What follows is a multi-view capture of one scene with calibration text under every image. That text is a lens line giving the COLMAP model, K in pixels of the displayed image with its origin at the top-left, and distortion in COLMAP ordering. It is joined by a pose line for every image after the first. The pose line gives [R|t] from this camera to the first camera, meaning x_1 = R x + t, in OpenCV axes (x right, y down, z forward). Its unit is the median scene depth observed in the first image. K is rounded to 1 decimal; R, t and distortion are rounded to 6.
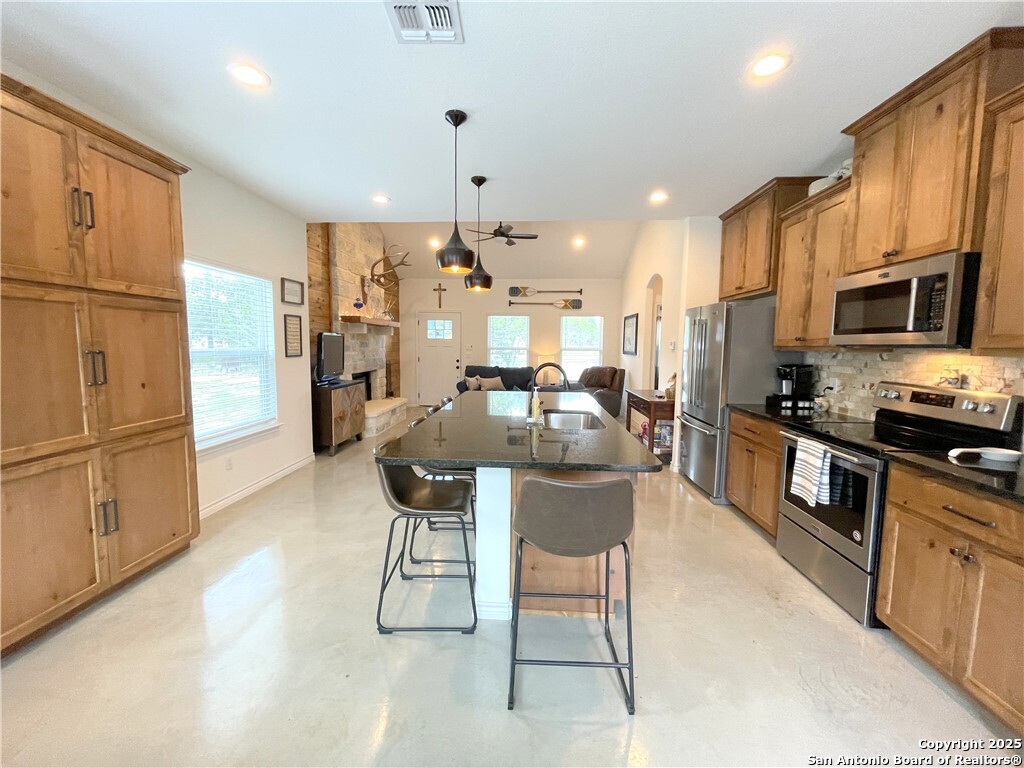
lens RADIAL K [[412.6, 0, 512.0], [0, 412.6, 384.0], [0, 0, 1]] dist [-0.001979, 0.000441]
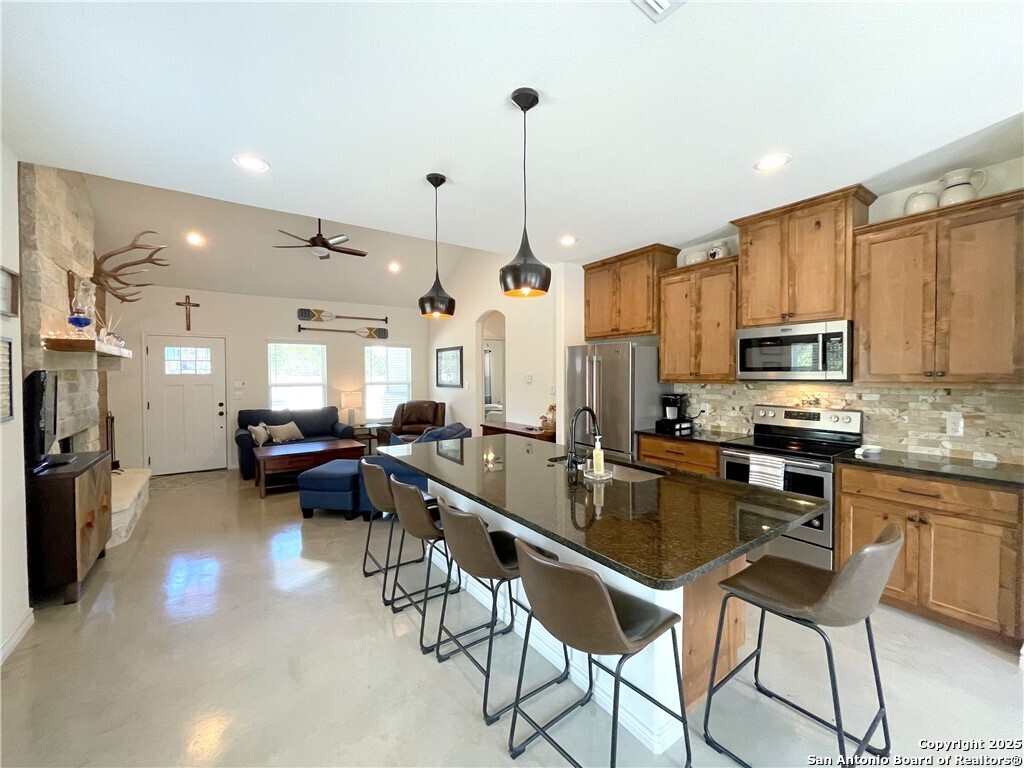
lens RADIAL K [[412.6, 0, 512.0], [0, 412.6, 384.0], [0, 0, 1]] dist [-0.001979, 0.000441]
pose [[0.785649, -0.031161, 0.617887, -0.468114], [0.073791, 0.996321, -0.043579, -0.059321], [-0.614256, 0.079832, 0.785058, 0.324091]]
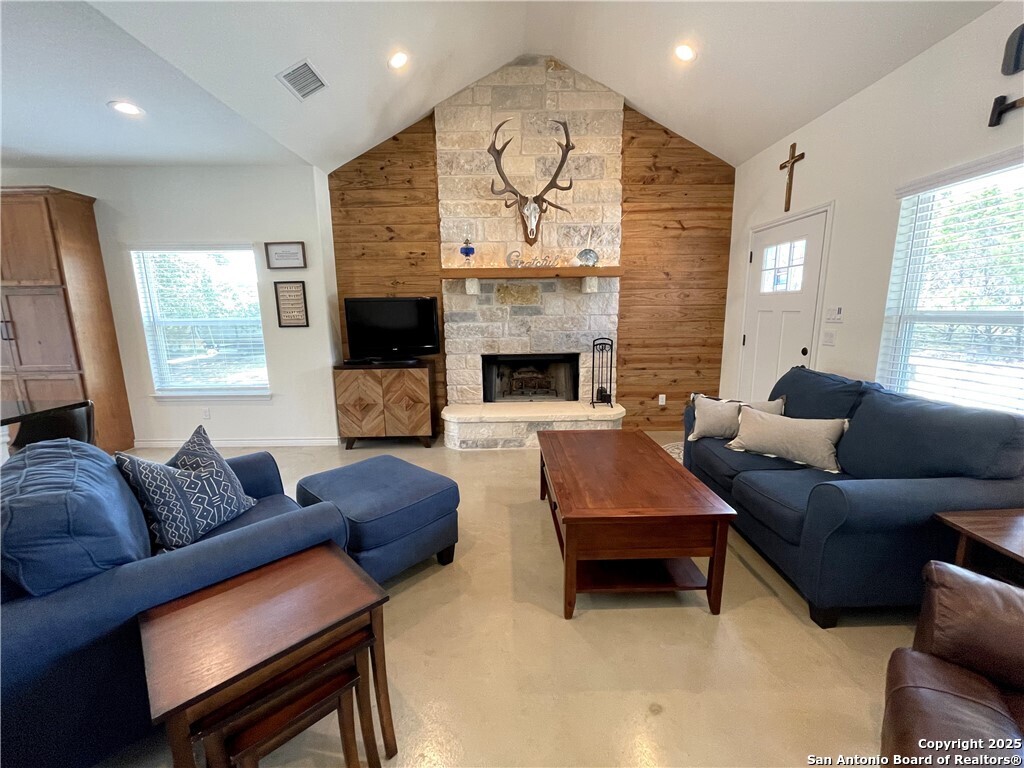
lens RADIAL K [[413.4, 0, 512.0], [0, 413.4, 384.0], [0, 0, 1]] dist [-0.000099, -0.000150]
pose [[0.058269, 0.164988, -0.984573, 0.579409], [-0.081056, 0.983774, 0.160057, -0.171508], [0.995005, 0.070479, 0.070697, 1.908208]]
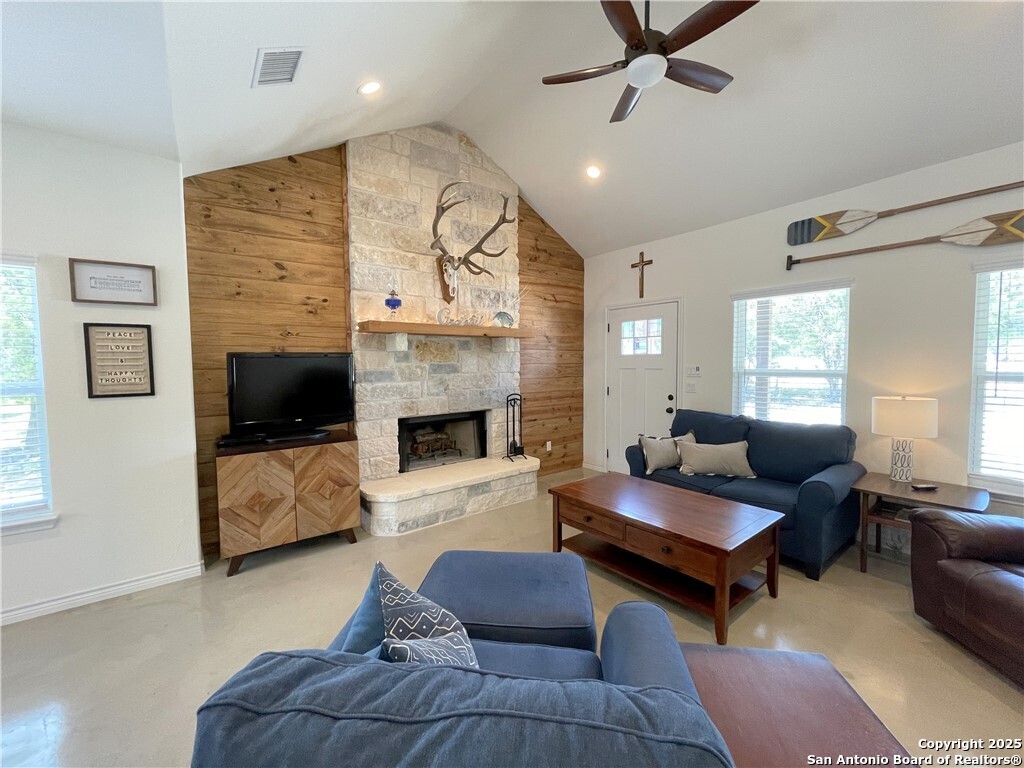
lens RADIAL K [[415.3, 0, 512.0], [0, 415.3, 384.0], [0, 0, 1]] dist [0.005339, 0.000473]
pose [[0.650813, 0.024857, -0.758831, 0.344044], [-0.056333, 0.998290, -0.015613, -0.140557], [0.757145, 0.052909, 0.651101, 1.375784]]
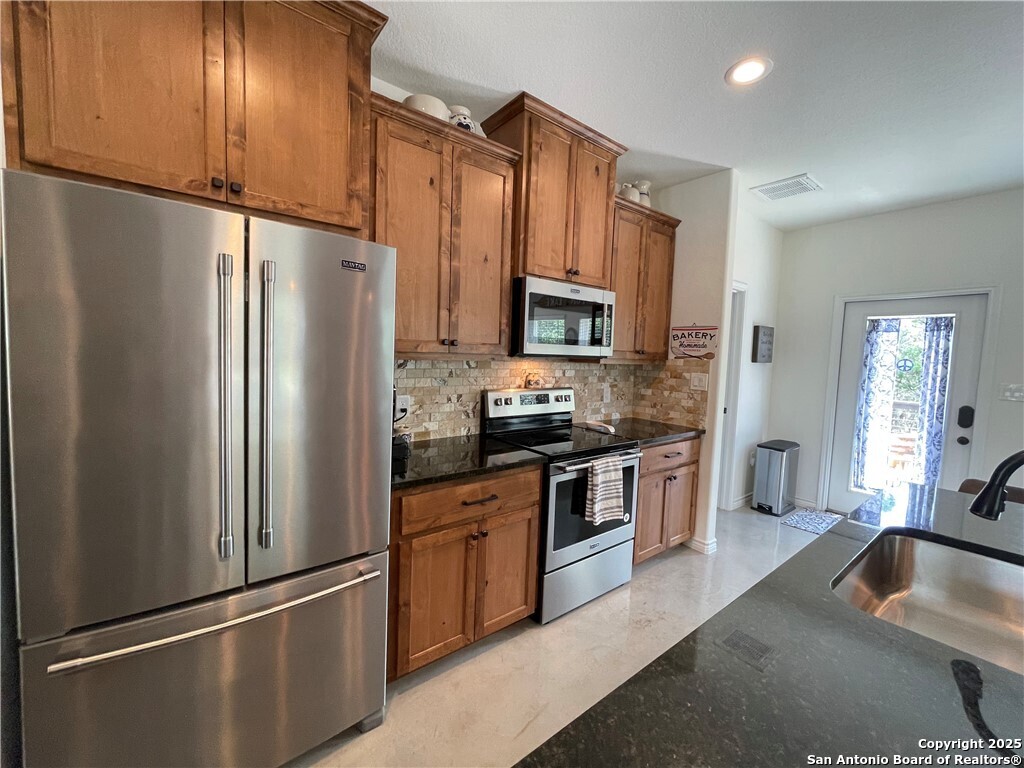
lens RADIAL K [[412.6, 0, 512.0], [0, 412.6, 384.0], [0, 0, 1]] dist [-0.001979, 0.000441]
pose [[-0.652388, -0.093125, 0.752142, 0.117544], [0.029581, 0.988537, 0.148051, -0.125483], [-0.757307, 0.118836, -0.642156, 1.230813]]
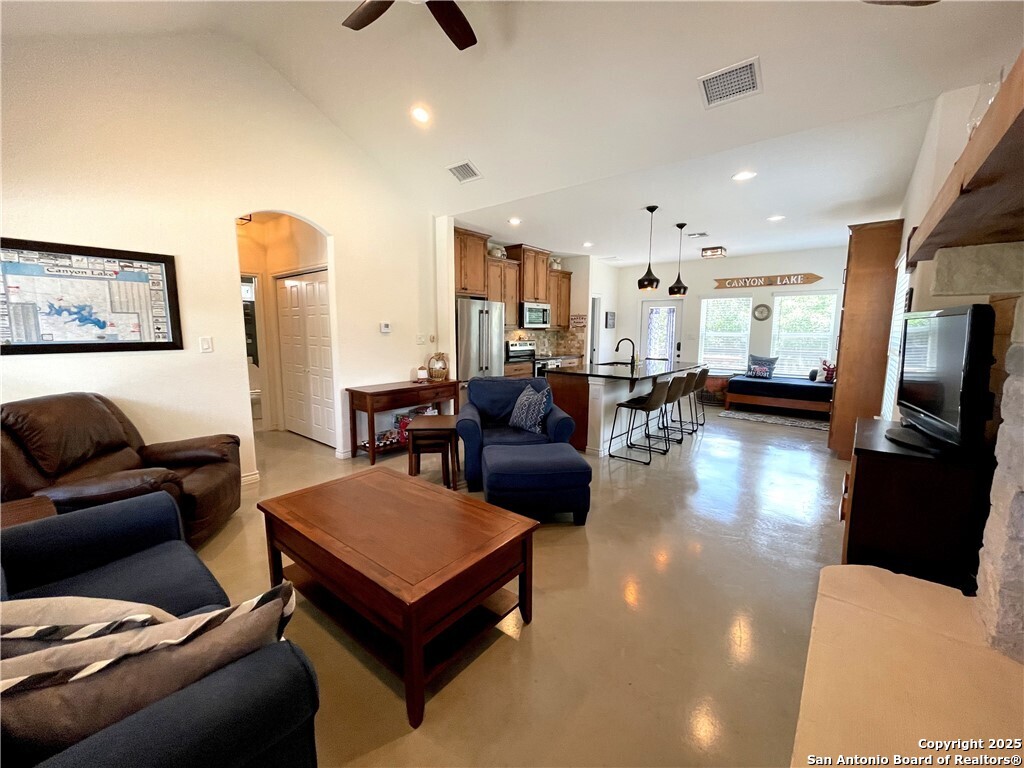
lens RADIAL K [[415.3, 0, 512.0], [0, 415.3, 384.0], [0, 0, 1]] dist [0.005339, 0.000473]
pose [[-0.798345, -0.095681, 0.594551, -0.588714], [0.044255, 0.975306, 0.216380, -0.249170], [-0.600572, 0.199057, -0.774396, 2.463547]]
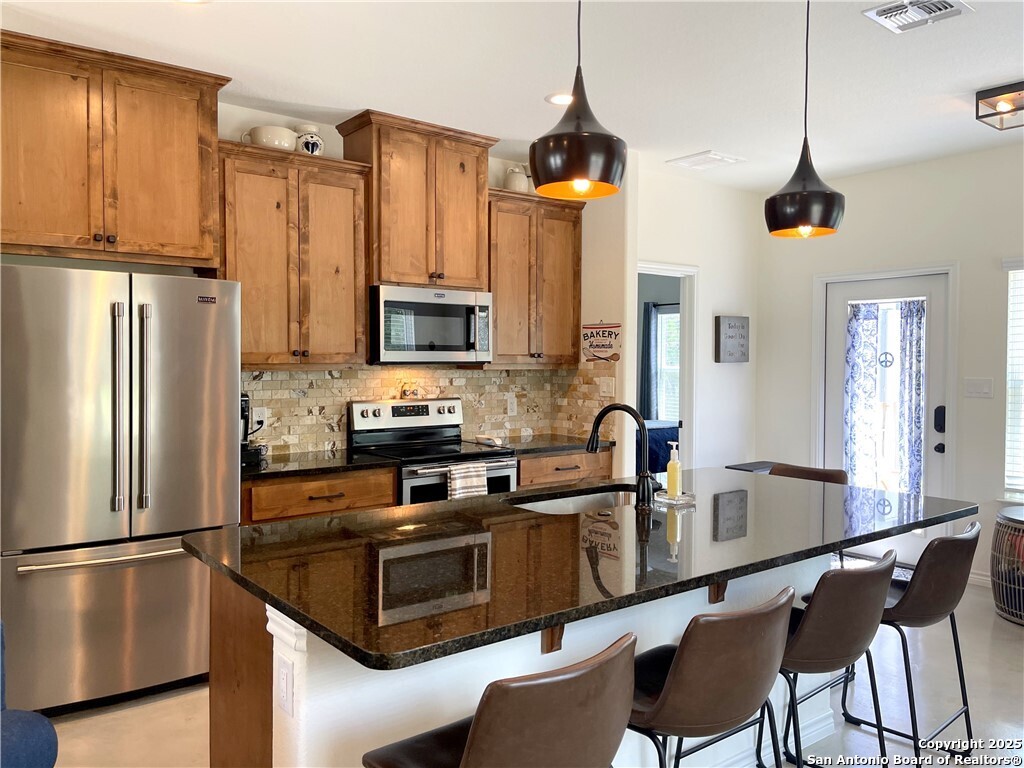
lens RADIAL K [[790.1, 0, 524.2], [0, 790.1, 382.6], [0, 0, 1]] dist [0.038879, -0.011610]
pose [[-0.662317, -0.038122, 0.748253, -0.496735], [0.060790, 0.992678, 0.104384, -0.160107], [-0.746753, 0.114621, -0.655150, 1.449027]]
